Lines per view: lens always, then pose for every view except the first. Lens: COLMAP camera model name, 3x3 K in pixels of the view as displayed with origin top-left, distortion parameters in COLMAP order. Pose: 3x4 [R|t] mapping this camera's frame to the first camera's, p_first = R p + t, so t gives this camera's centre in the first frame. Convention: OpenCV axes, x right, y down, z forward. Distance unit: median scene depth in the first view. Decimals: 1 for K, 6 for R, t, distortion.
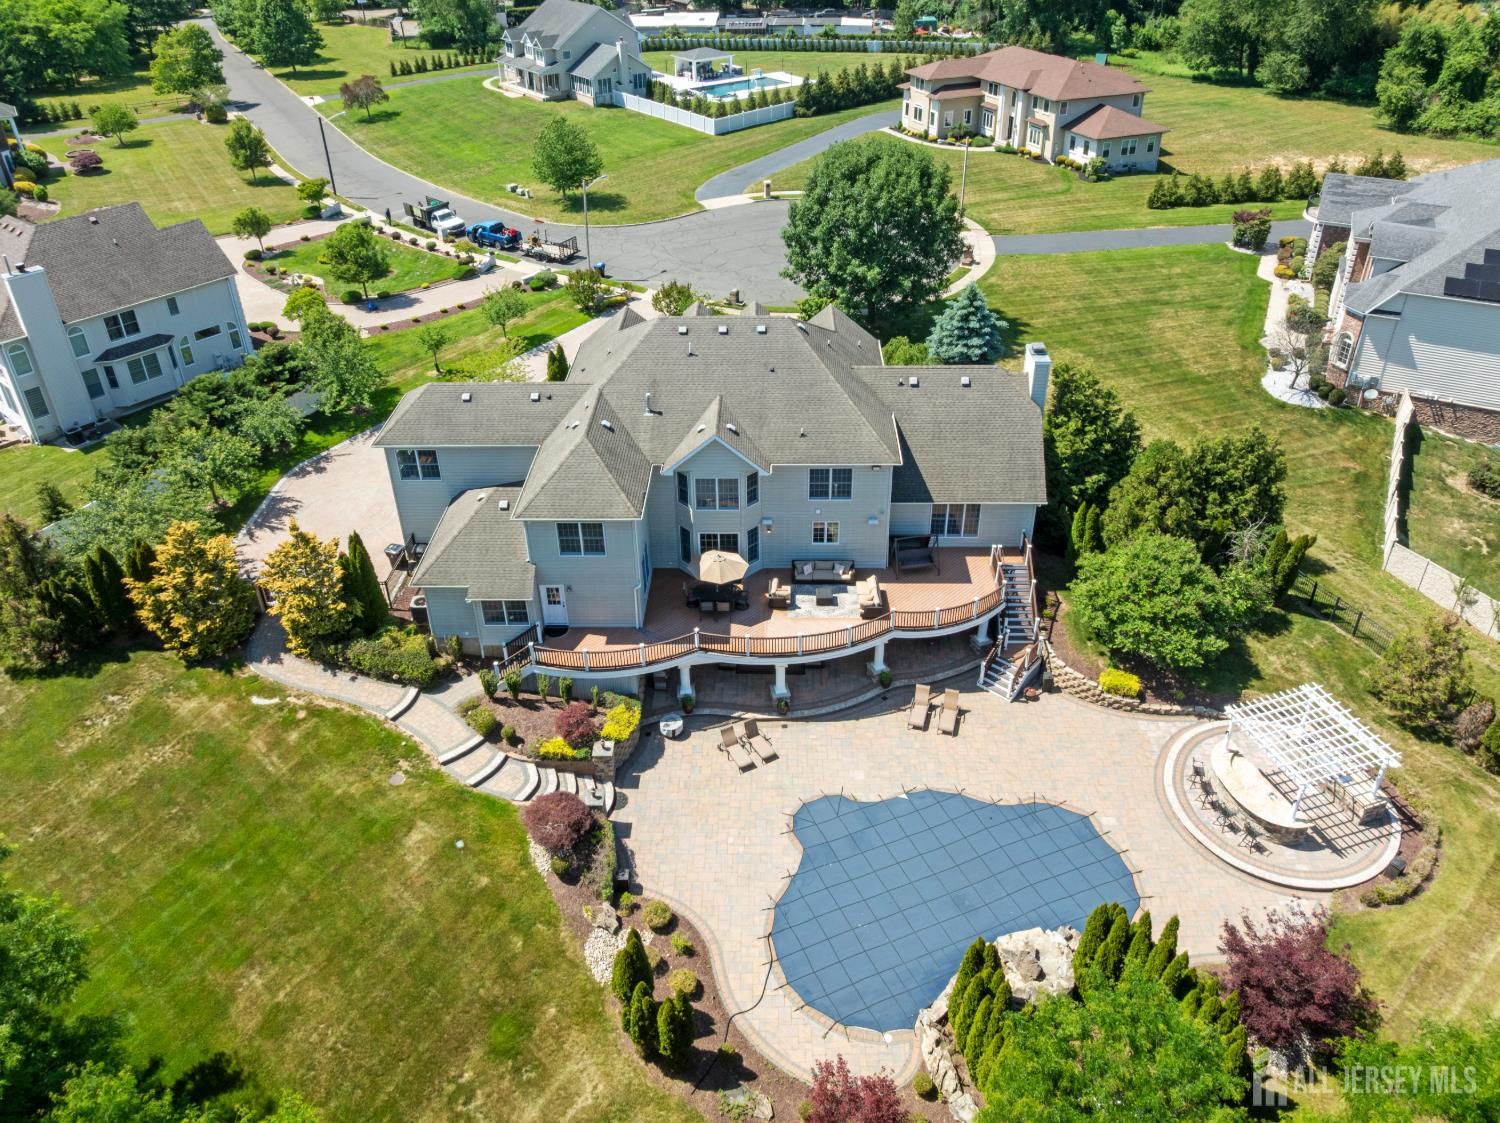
lens RADIAL K [[1095.5, 0, 750.0], [0, 1095.5, 561.5], [0, 0, 1]] dist [-0.043768, 0.005890]
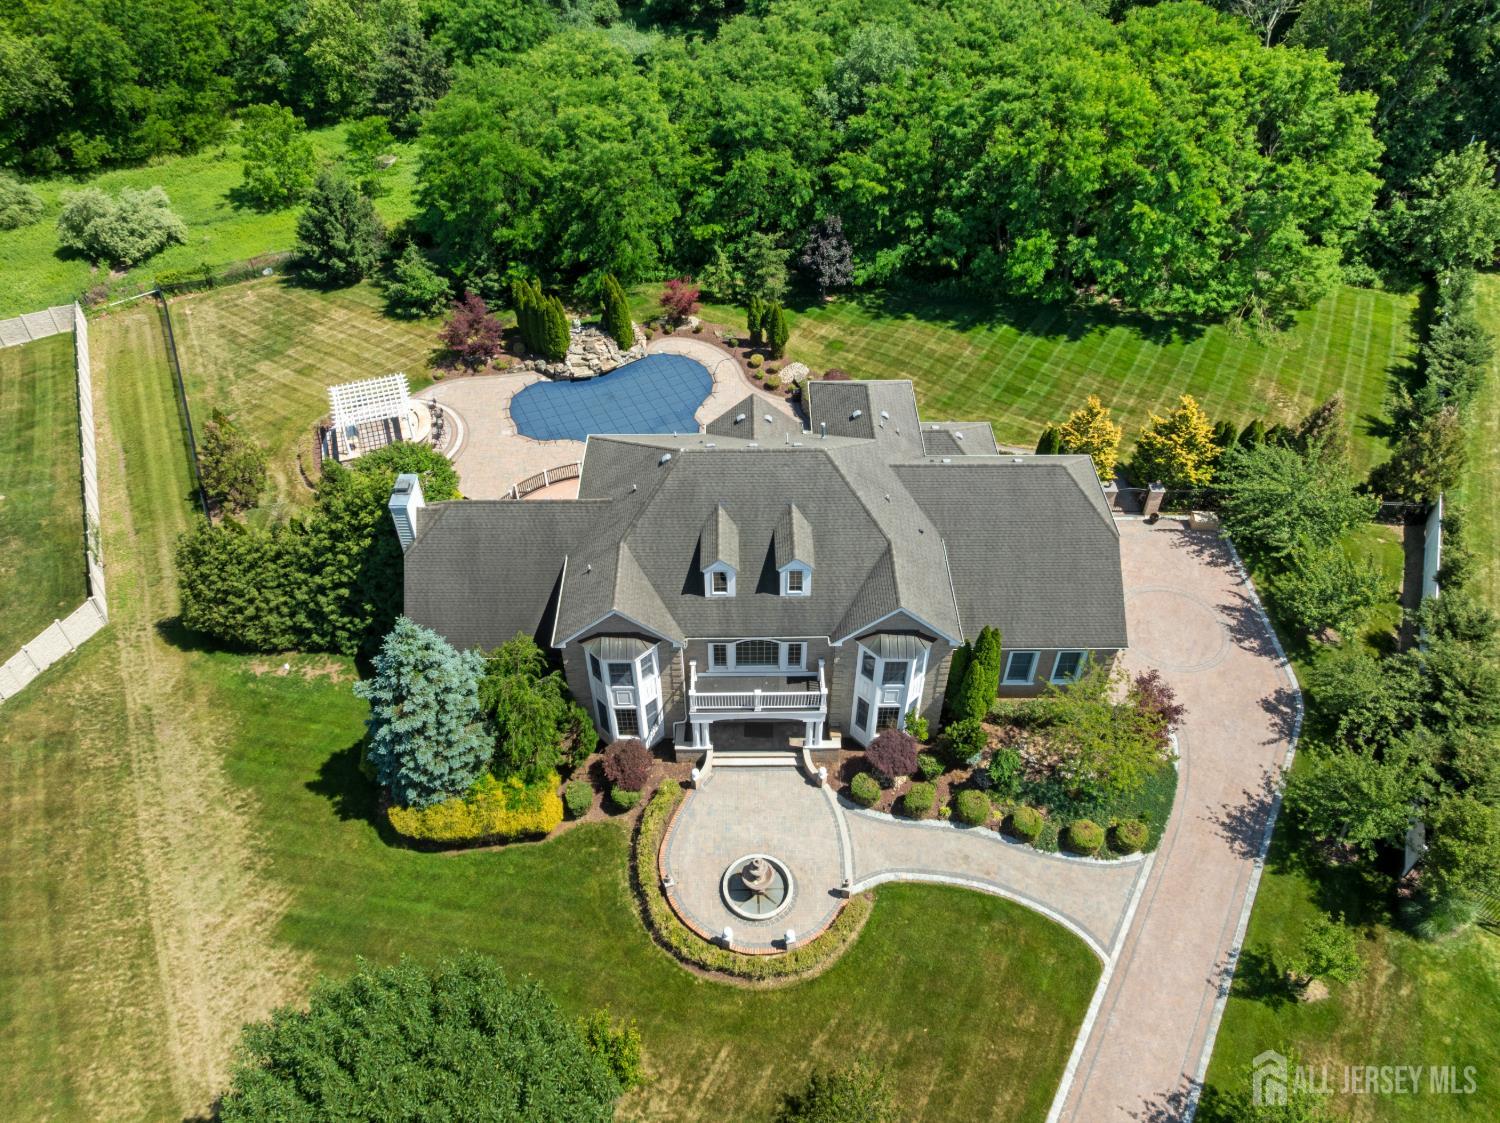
lens RADIAL K [[1095.5, 0, 750.0], [0, 1095.5, 561.5], [0, 0, 1]] dist [-0.043768, 0.005890]
pose [[-0.999236, 0.035097, -0.017217, -0.002675], [-0.007268, 0.265971, 0.963954, -1.215808], [0.038411, 0.963342, -0.265512, 1.510654]]
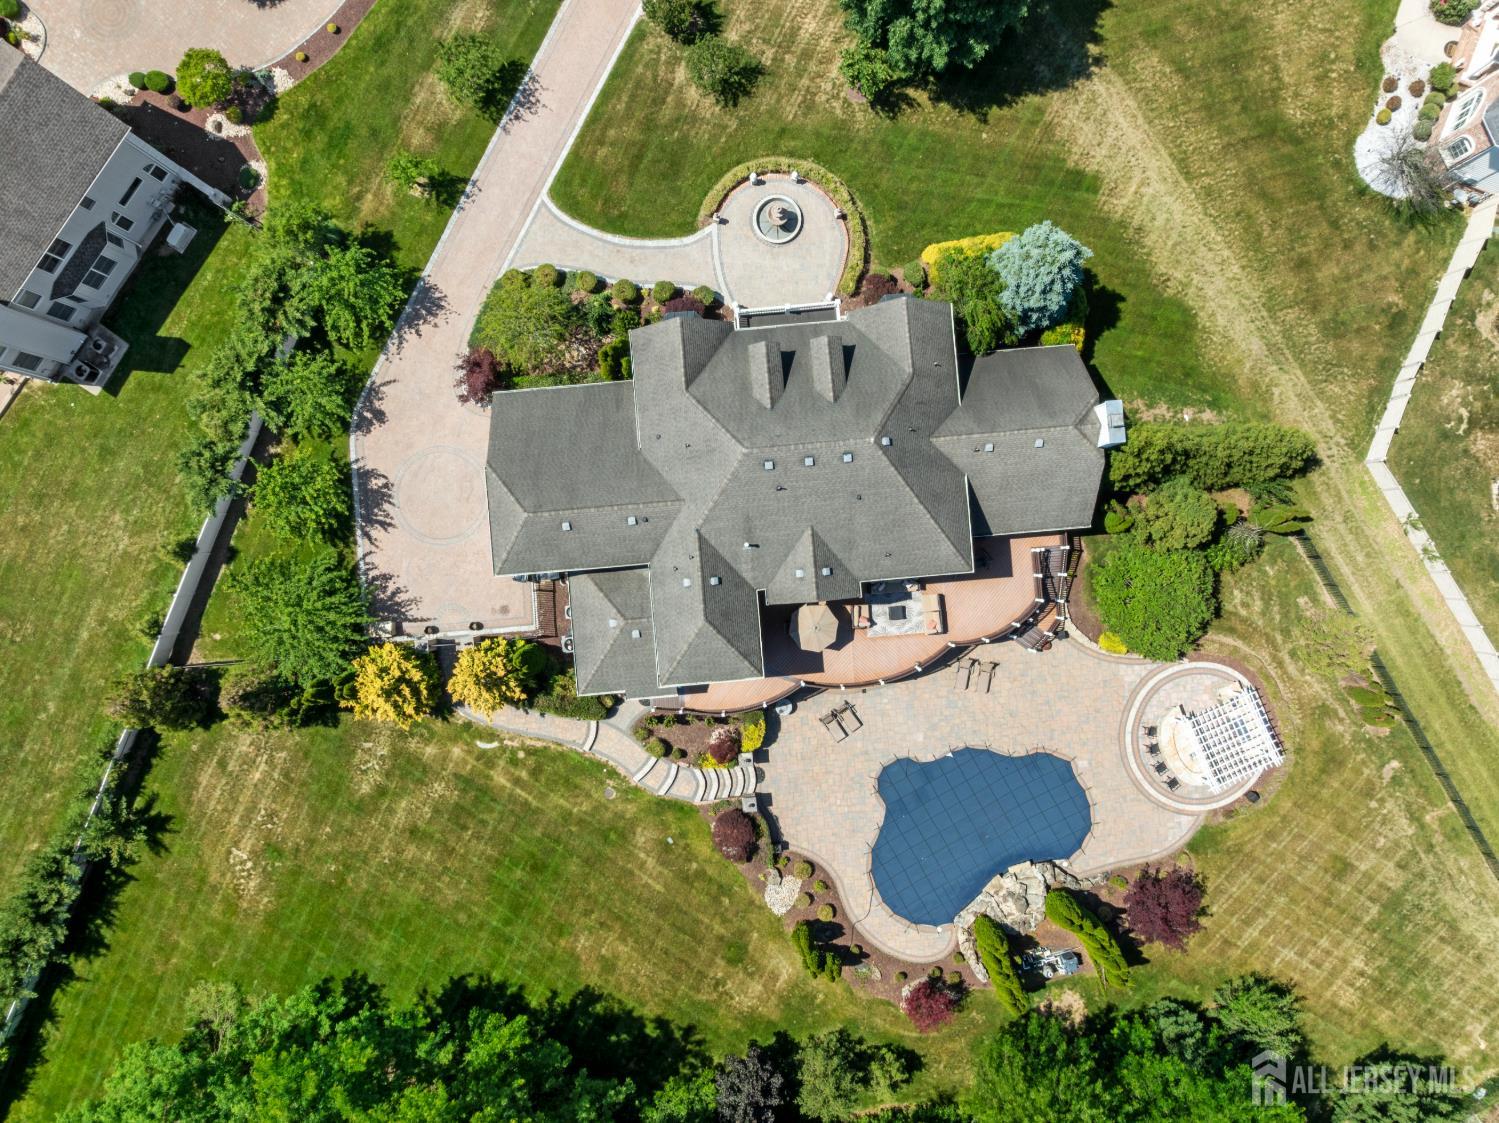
lens RADIAL K [[1094.8, 0, 749.5], [0, 1094.8, 561.5], [0, 0, 1]] dist [-0.043768, 0.005890]
pose [[0.993722, -0.111339, 0.010980, -0.114085], [0.050821, 0.536655, 0.842270, -1.157389], [-0.099670, -0.836424, 0.538944, 0.434409]]
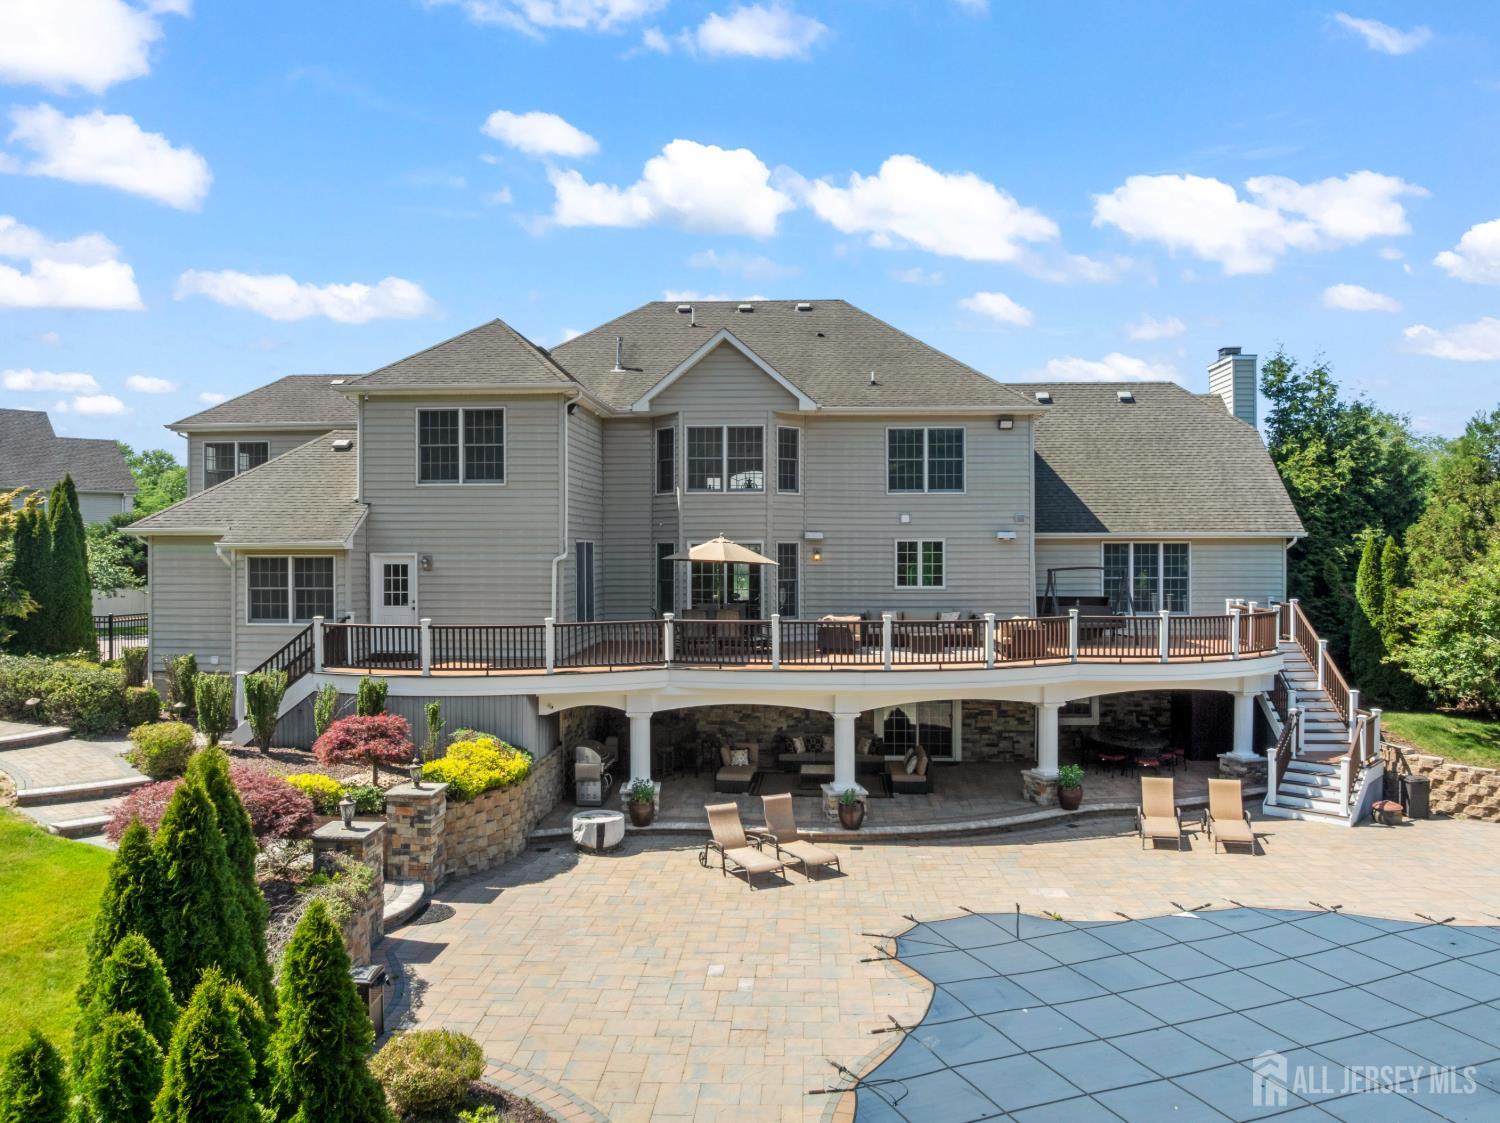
lens RADIAL K [[1095.5, 0, 750.0], [0, 1095.5, 561.5], [0, 0, 1]] dist [-0.043768, 0.005890]
pose [[0.999306, 0.009164, -0.036094, 0.003765], [-0.027350, 0.838403, -0.544364, 0.310720], [0.025273, 0.544974, 0.838072, 0.601699]]
